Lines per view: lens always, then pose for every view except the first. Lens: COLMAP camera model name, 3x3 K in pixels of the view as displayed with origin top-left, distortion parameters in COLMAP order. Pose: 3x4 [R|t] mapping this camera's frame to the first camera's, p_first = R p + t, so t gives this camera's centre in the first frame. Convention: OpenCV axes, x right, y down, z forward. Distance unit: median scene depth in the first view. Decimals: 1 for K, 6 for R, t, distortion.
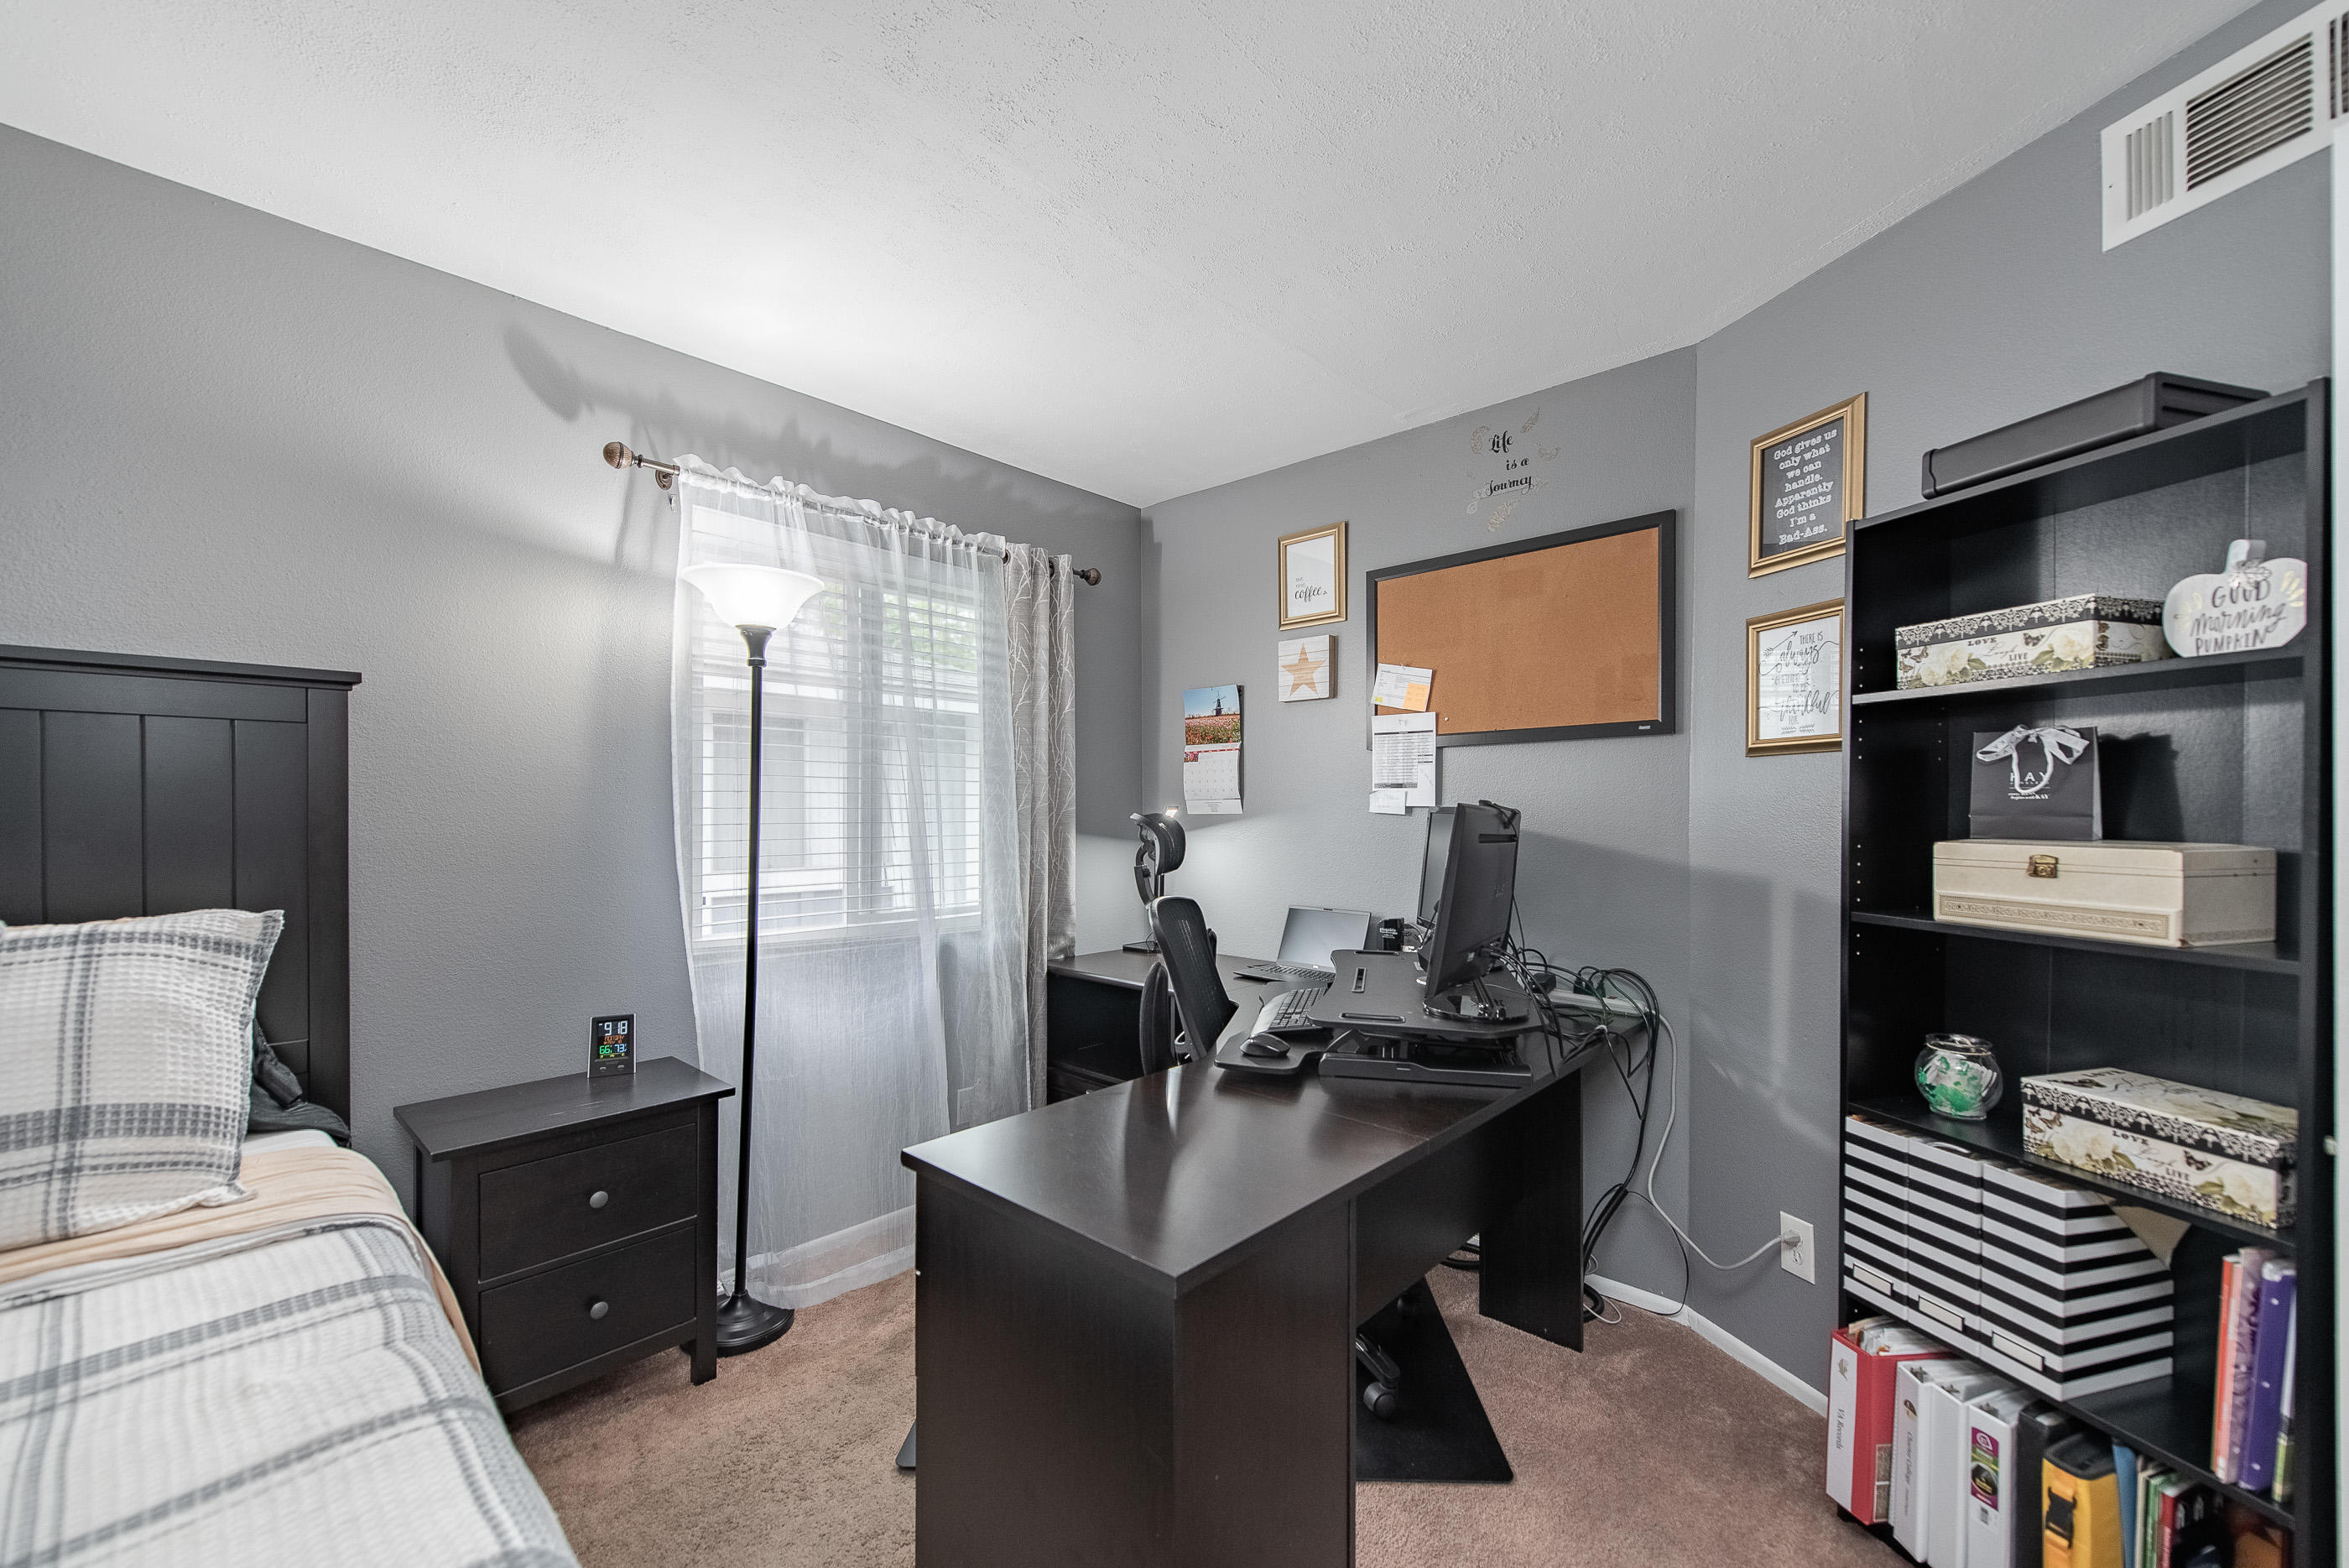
lens RADIAL K [[941.4, 0, 1178.0], [0, 941.4, 814.7], [0, 0, 1]] dist [-0.000003, -0.000231]
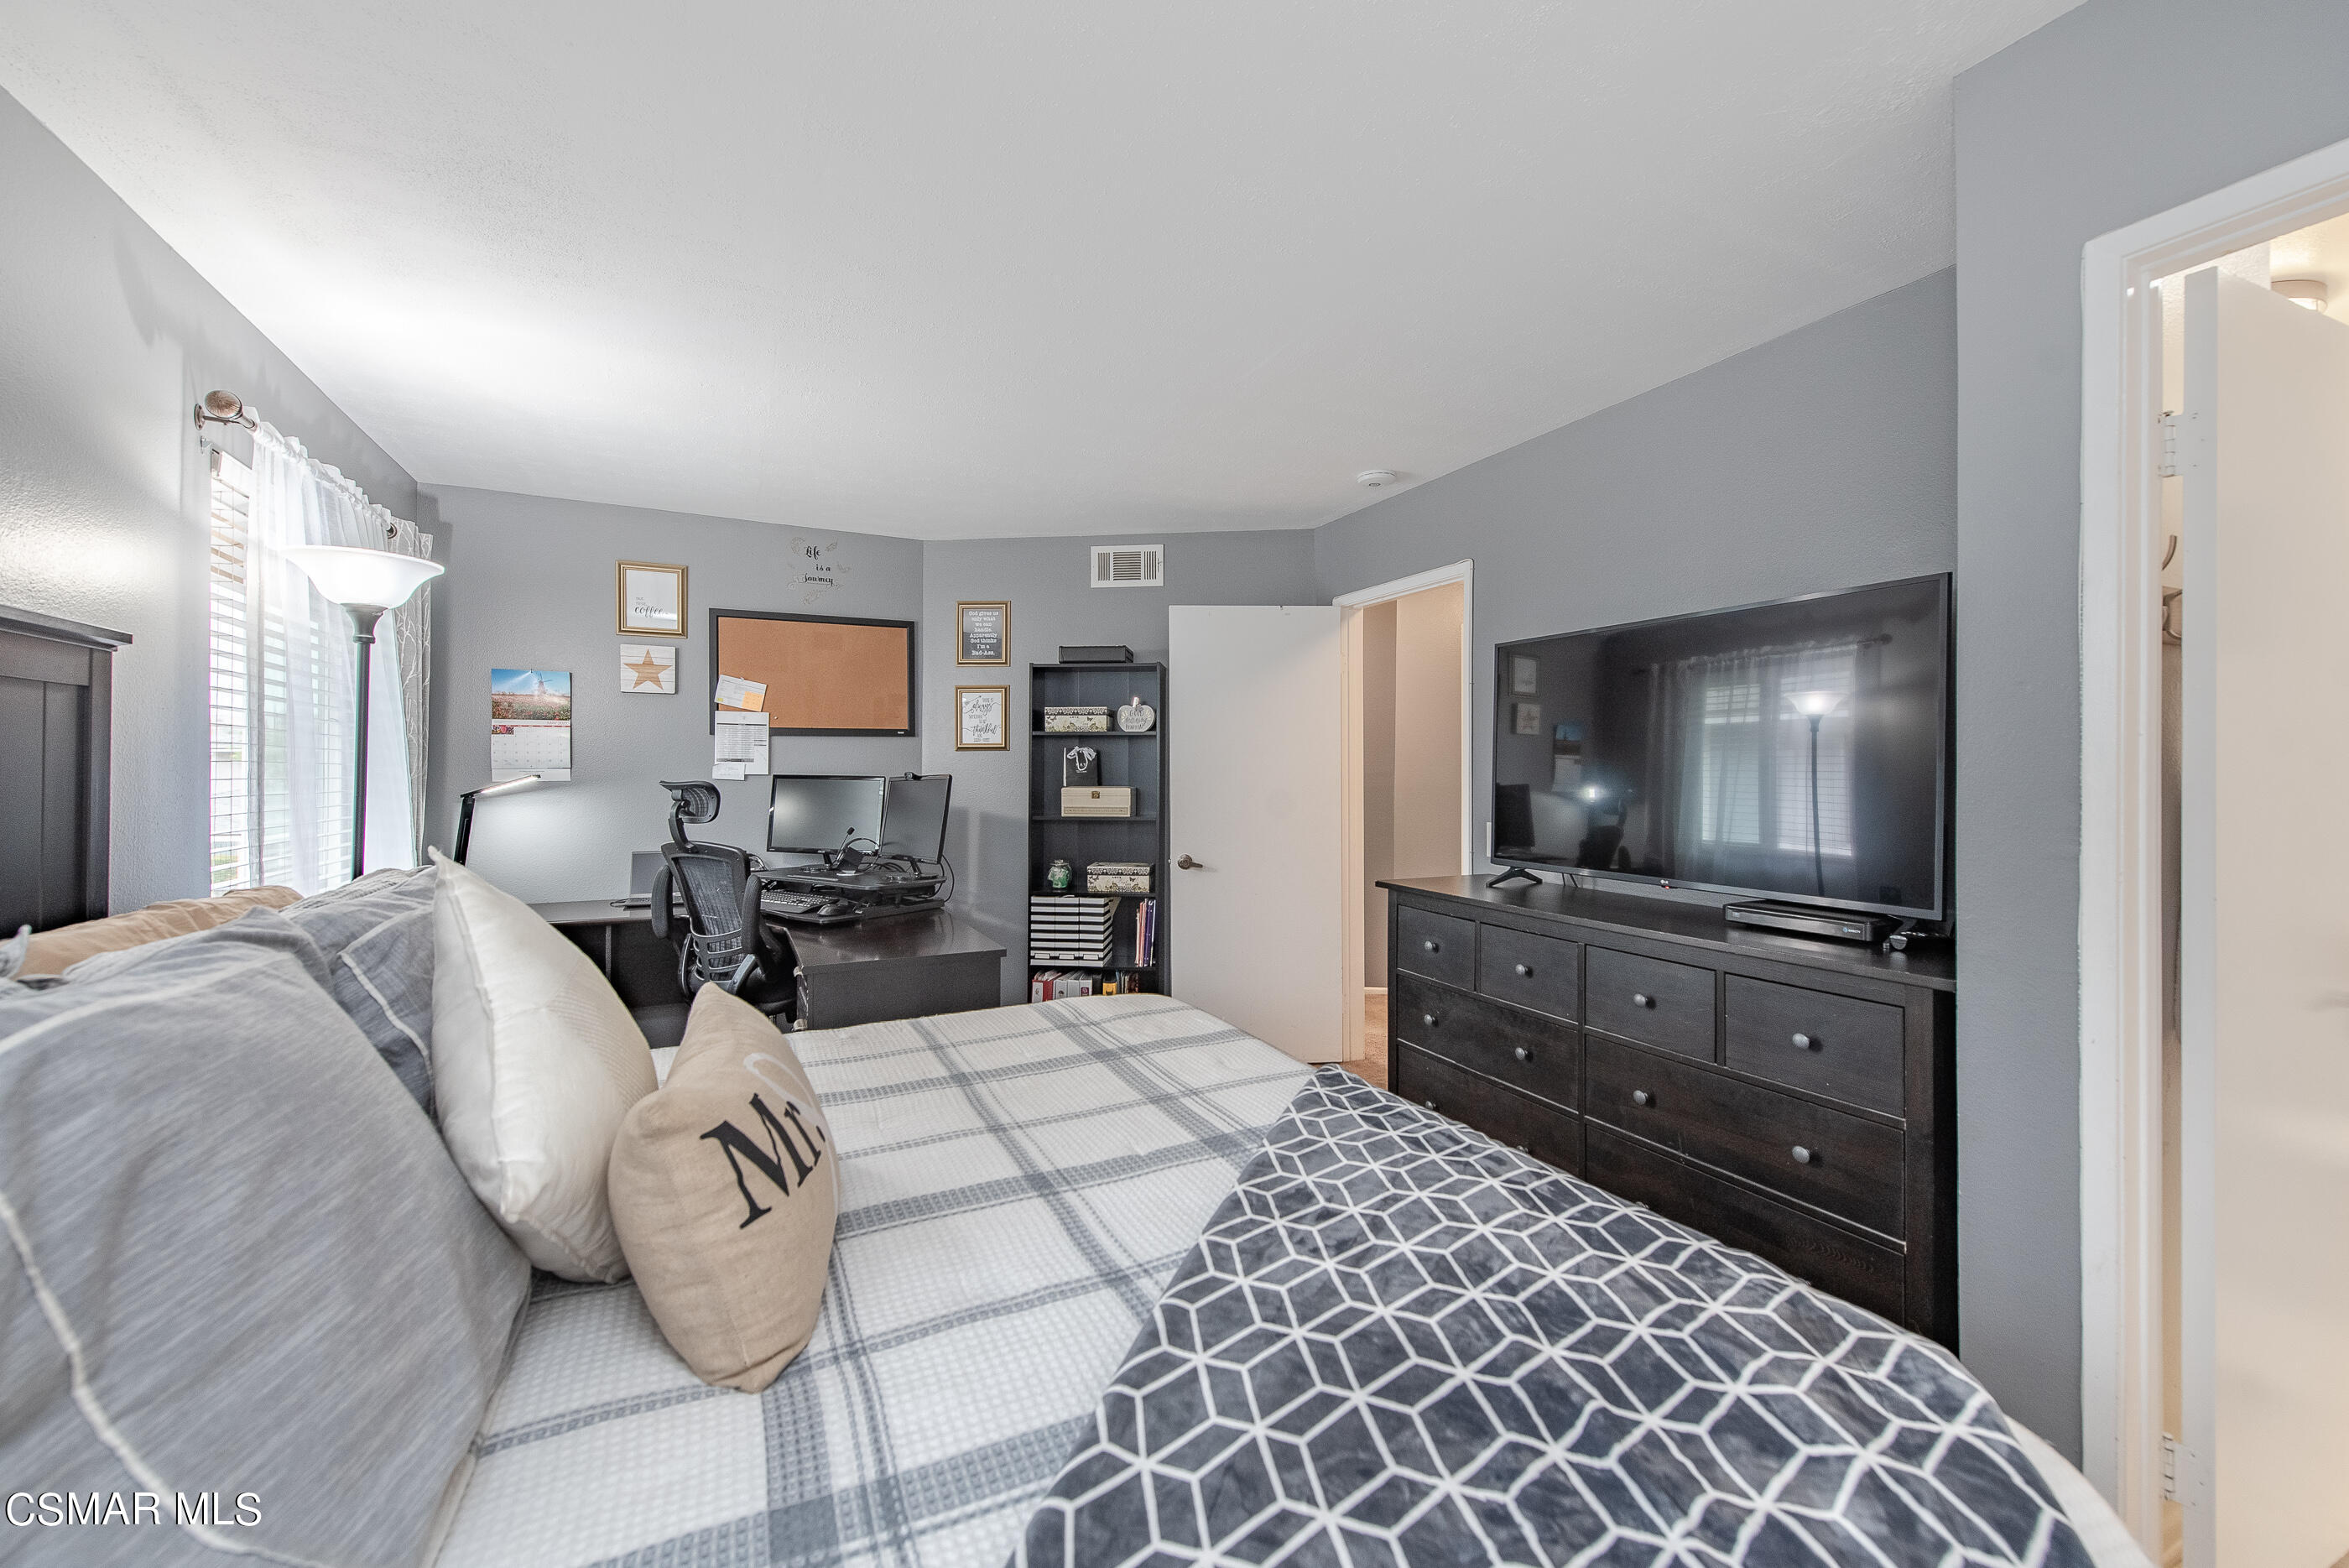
lens RADIAL K [[925.0, 0, 1183.0], [0, 925.0, 785.6], [0, 0, 1]] dist [0.002826, -0.000237]
pose [[0.365323, -0.014880, 0.930762, -1.076370], [0.007171, 0.999888, 0.013170, -0.006687], [-0.930853, 0.001863, 0.365389, -0.217259]]
